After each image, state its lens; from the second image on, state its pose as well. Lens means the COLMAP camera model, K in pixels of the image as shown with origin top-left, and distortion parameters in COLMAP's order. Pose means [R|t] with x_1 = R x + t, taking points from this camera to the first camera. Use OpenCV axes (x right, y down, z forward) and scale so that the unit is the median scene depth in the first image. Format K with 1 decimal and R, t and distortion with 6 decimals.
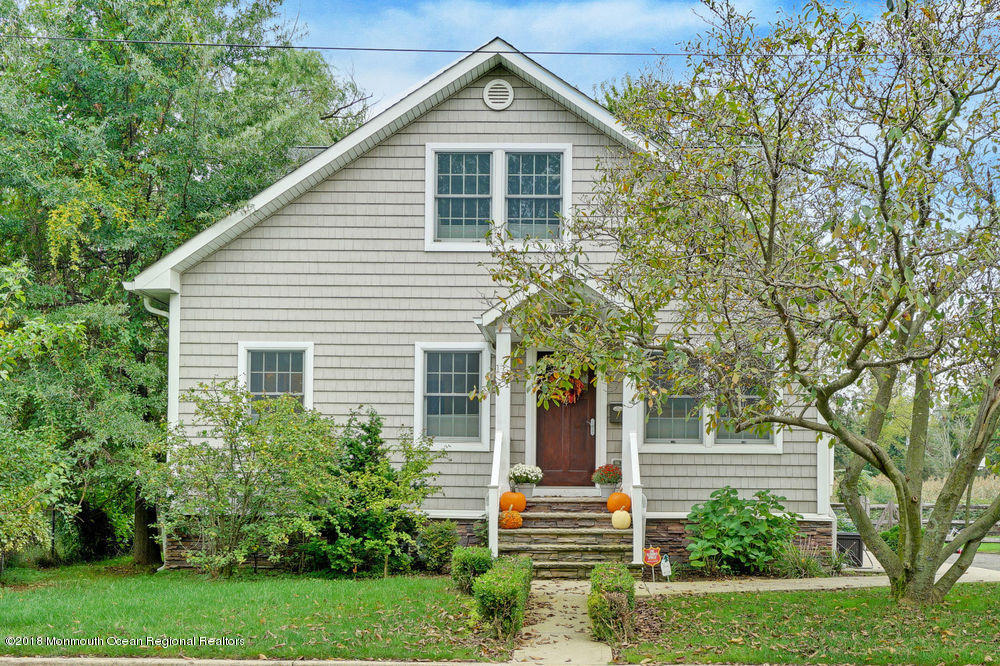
lens RADIAL K [[497.9, 0, 500.0], [0, 497.9, 331.0], [0, 0, 1]] dist [0.004862, 0.001273]
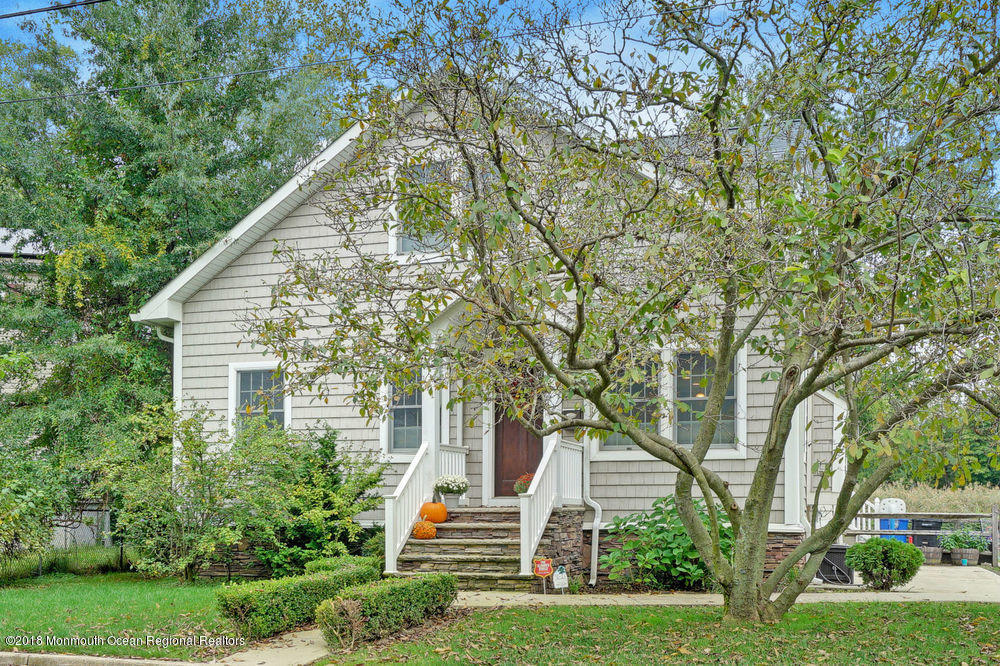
lens RADIAL K [[507.7, 0, 500.1], [0, 507.7, 335.0], [0, 0, 1]] dist [0.004500, 0.000577]
pose [[0.988600, -0.052744, -0.141024, 0.304517], [0.051845, 0.998605, -0.010043, 0.002452], [0.141357, 0.002617, 0.989955, 0.002758]]
